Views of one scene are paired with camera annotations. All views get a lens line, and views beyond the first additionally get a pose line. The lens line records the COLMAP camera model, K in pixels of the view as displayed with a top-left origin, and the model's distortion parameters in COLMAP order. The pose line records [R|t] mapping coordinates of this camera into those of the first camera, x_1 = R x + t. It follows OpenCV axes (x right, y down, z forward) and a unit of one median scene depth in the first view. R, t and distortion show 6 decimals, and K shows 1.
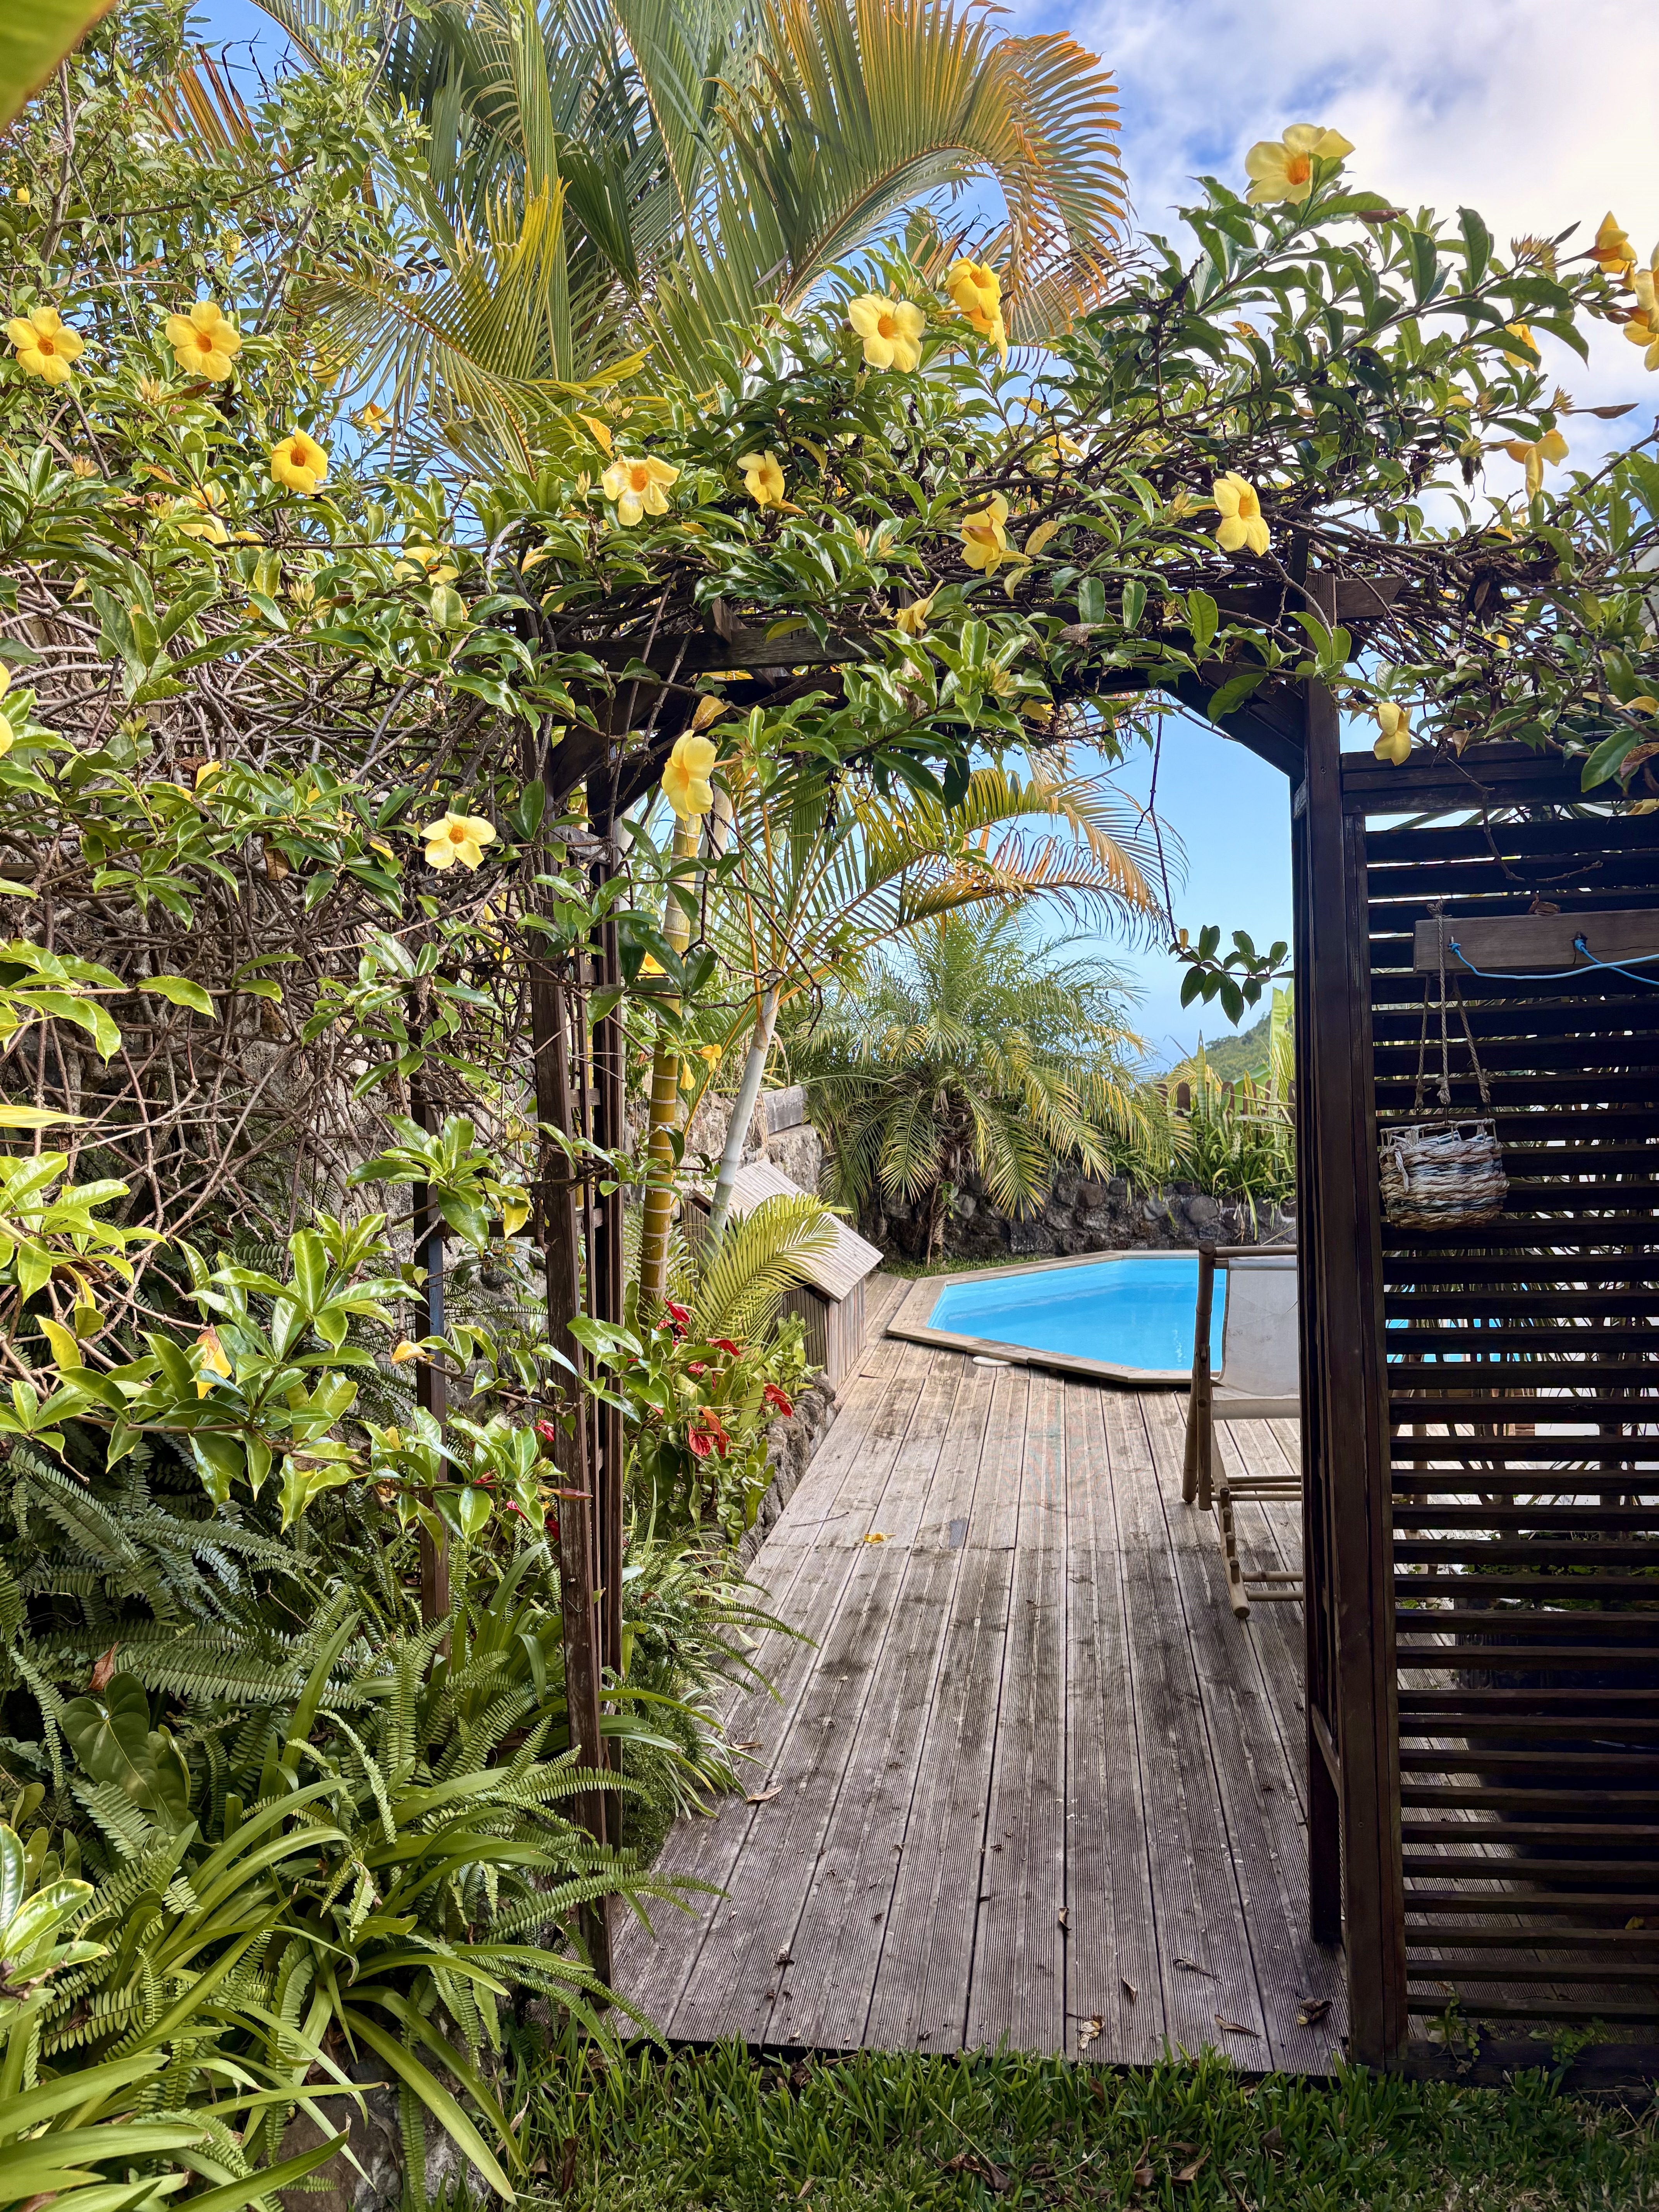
lens RADIAL K [[1696.1, 0, 844.3], [0, 1696.1, 1113.0], [0, 0, 1]] dist [-0.010121, 0.029755]
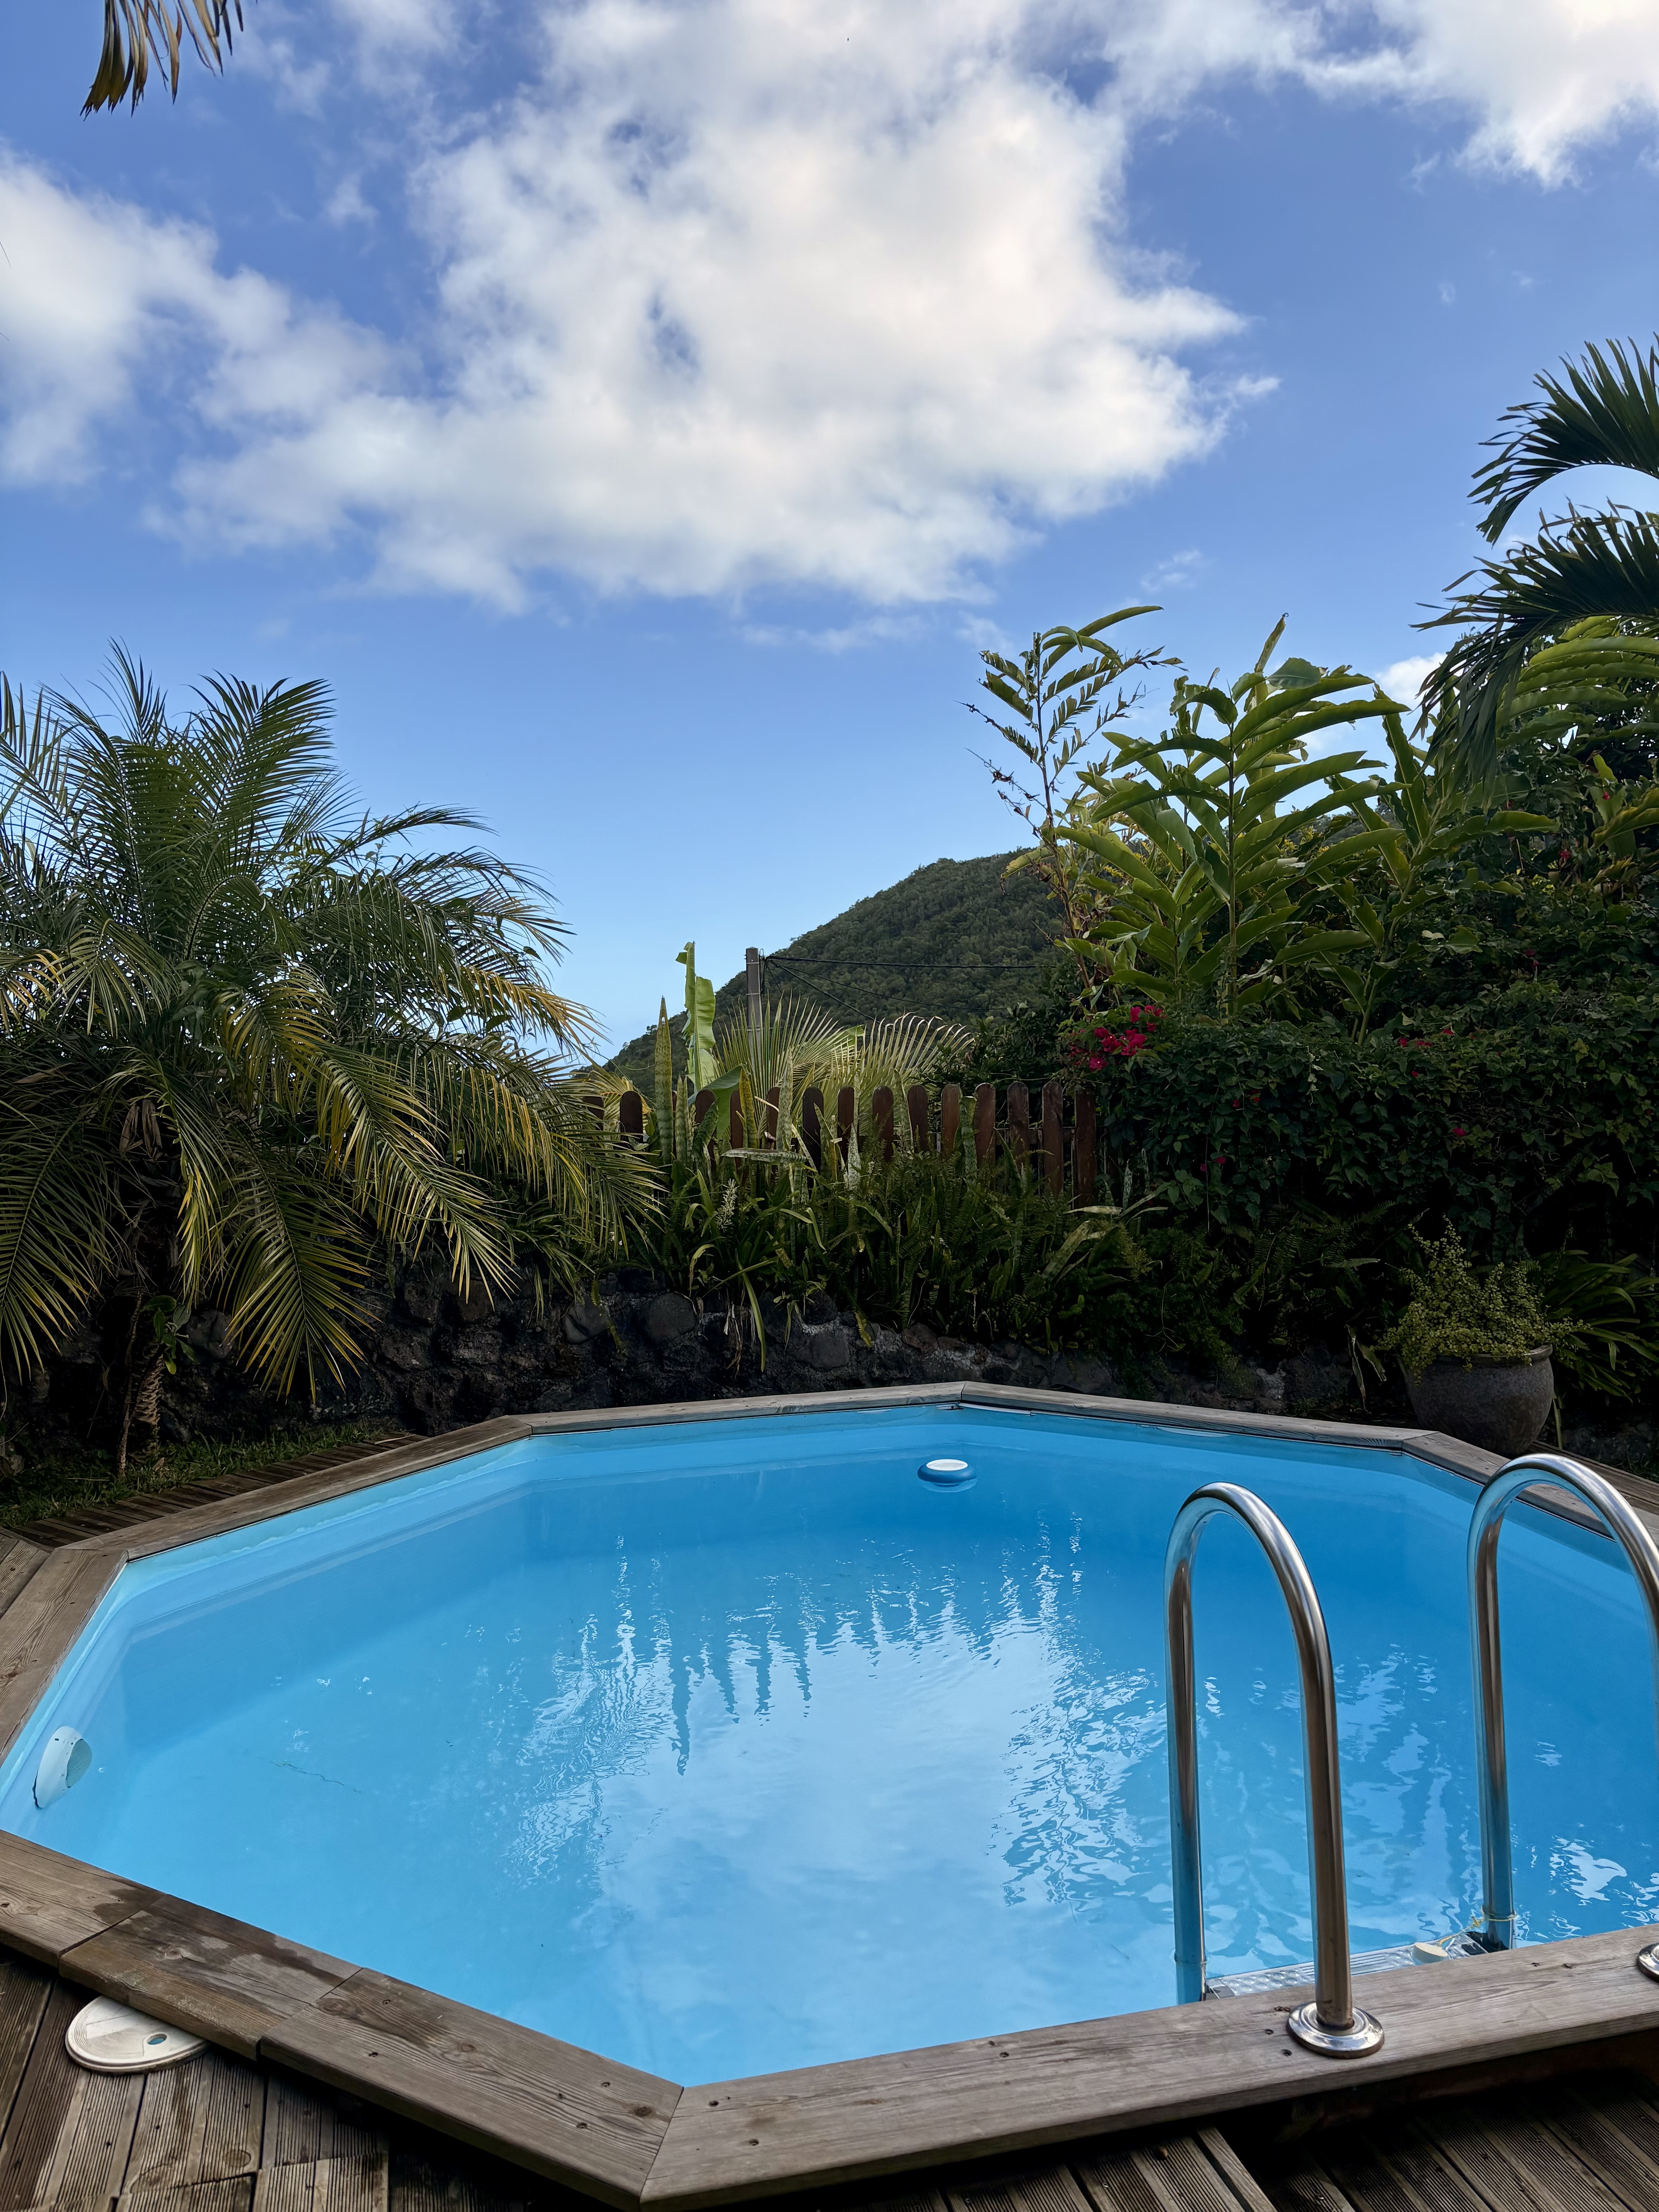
lens RADIAL K [[1696.1, 0, 844.3], [0, 1696.1, 1113.0], [0, 0, 1]] dist [-0.010121, 0.029755]
pose [[0.933767, 0.001098, 0.357880, 0.066847], [-0.001899, 0.999996, 0.001886, -0.012200], [-0.357876, -0.002441, 0.933766, 0.469882]]
